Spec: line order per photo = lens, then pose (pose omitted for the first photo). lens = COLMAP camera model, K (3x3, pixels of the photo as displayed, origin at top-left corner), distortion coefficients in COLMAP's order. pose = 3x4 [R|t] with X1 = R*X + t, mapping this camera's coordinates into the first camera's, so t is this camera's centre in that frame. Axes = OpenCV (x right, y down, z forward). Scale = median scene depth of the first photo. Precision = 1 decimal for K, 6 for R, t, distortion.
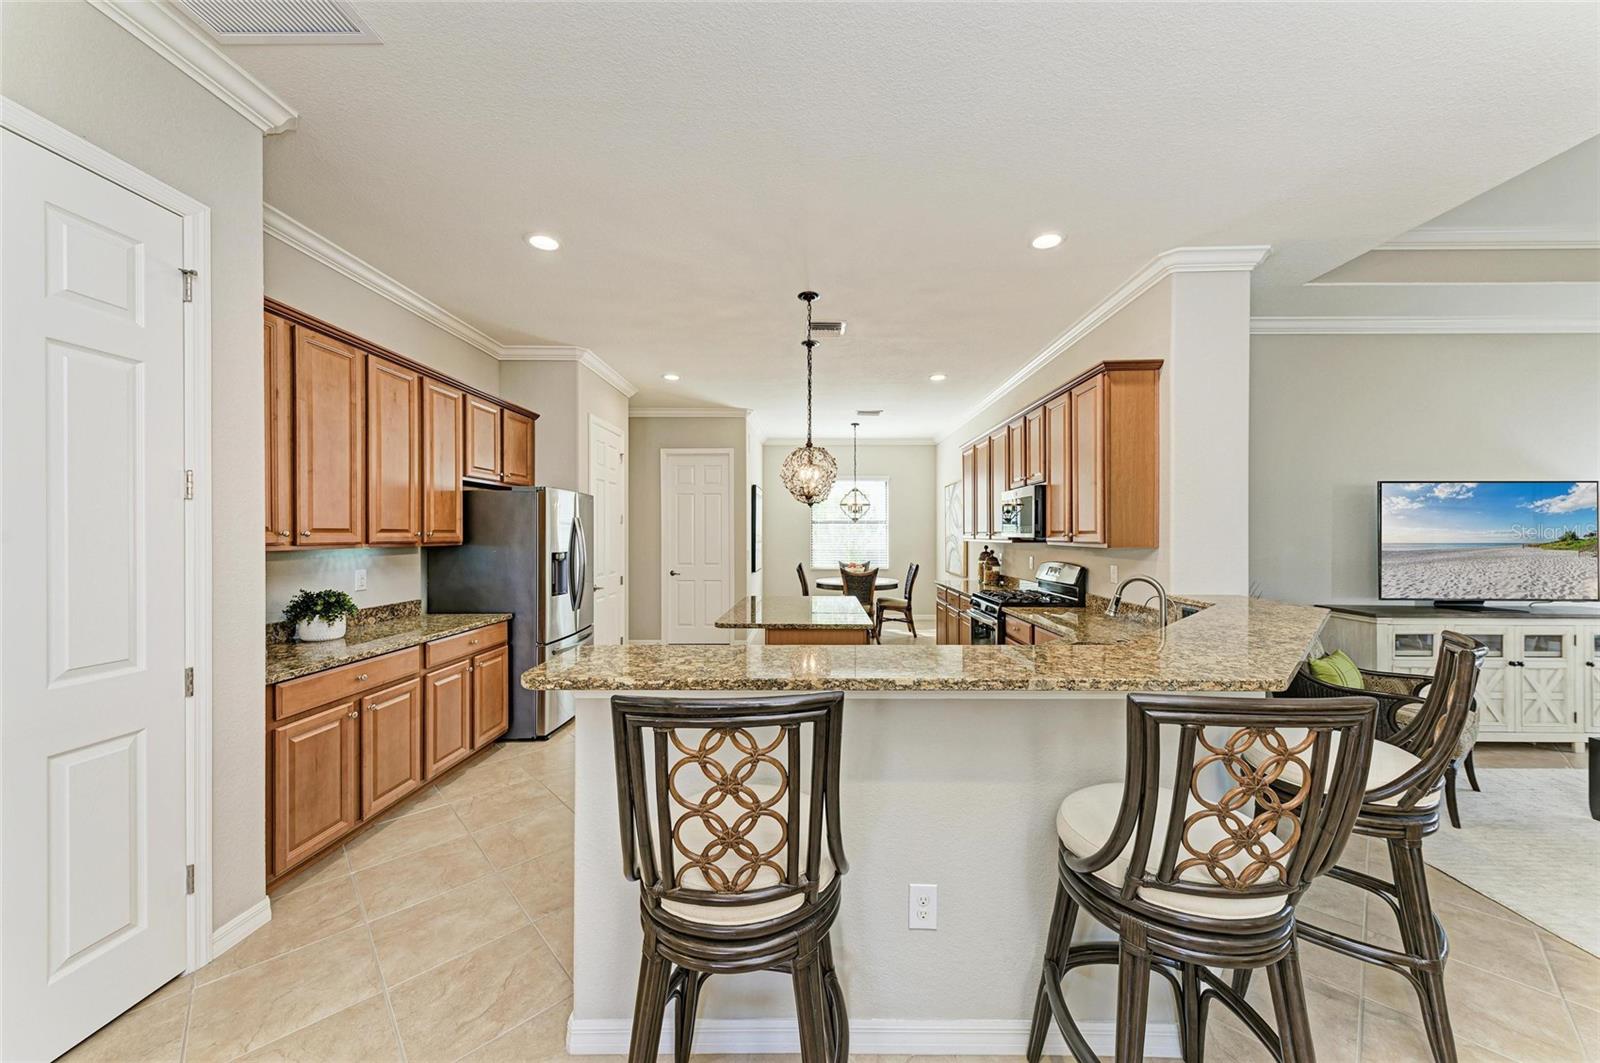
lens RADIAL K [[568.0, 0, 805.7], [0, 568.0, 533.6], [0, 0, 1]] dist [0.011780, -0.003284]
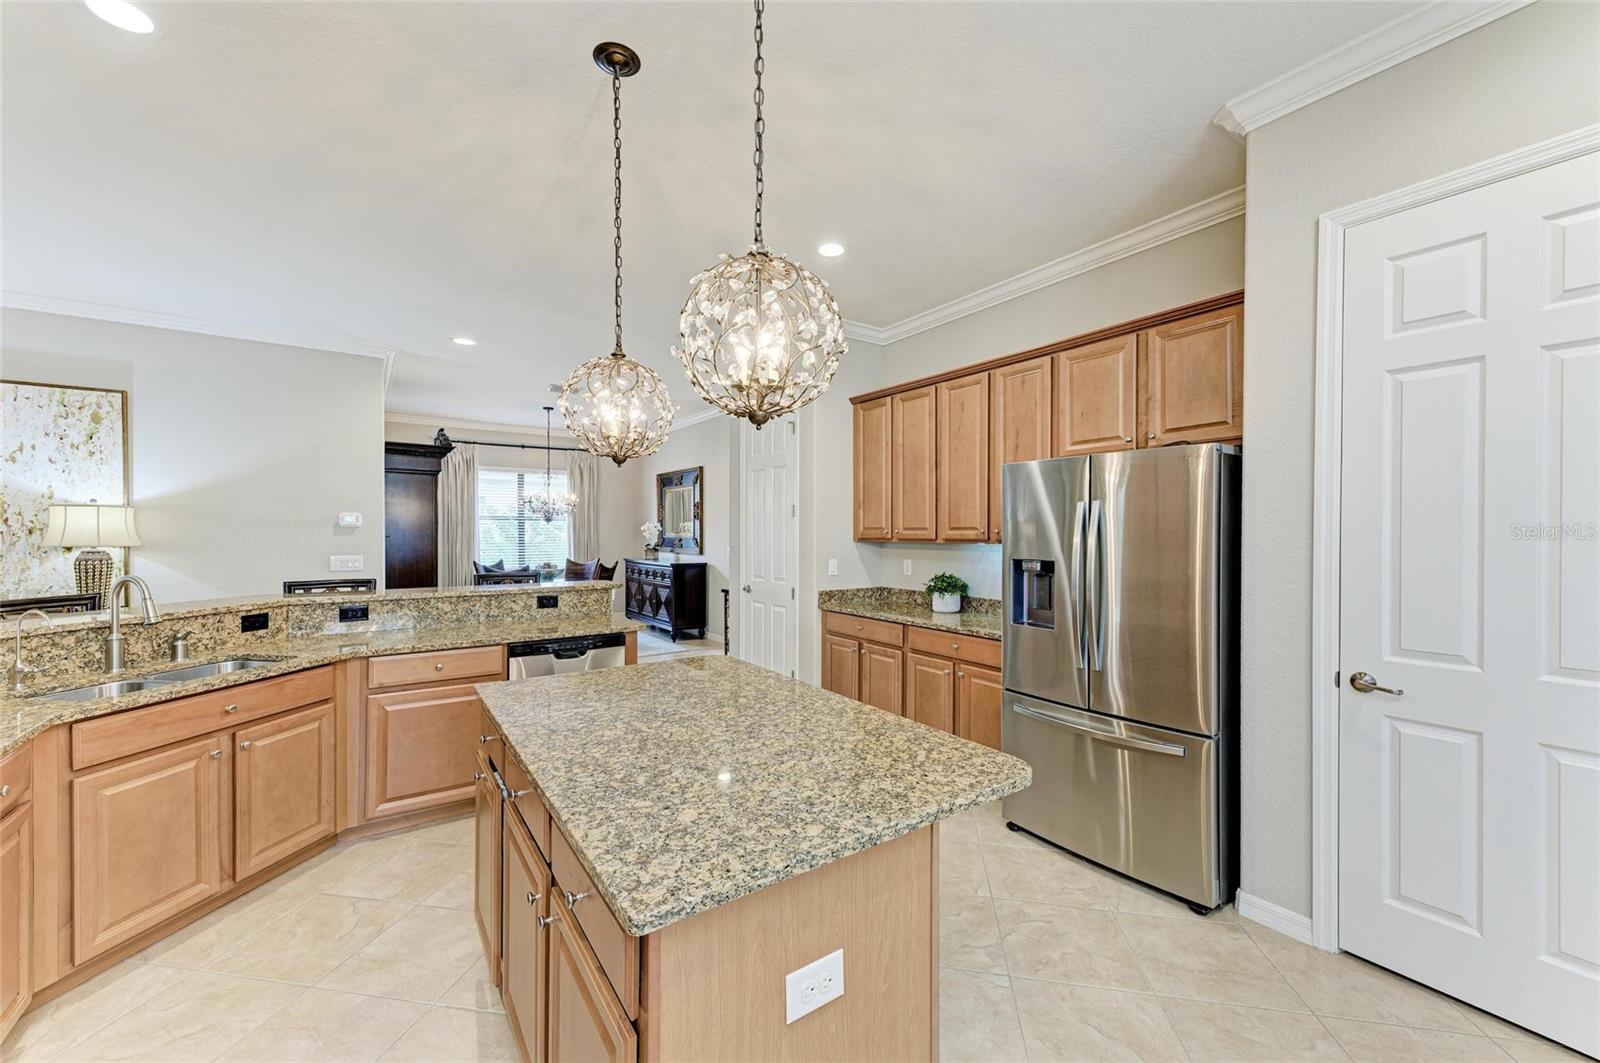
lens RADIAL K [[619.5, 0, 806.0], [0, 619.5, 537.4], [0, 0, 1]] dist [0.025051, -0.007357]
pose [[-0.803272, 0.003466, -0.595602, 0.197039], [-0.000307, 0.999981, 0.006233, 0.003641], [0.595612, 0.005190, -0.803255, 1.498373]]
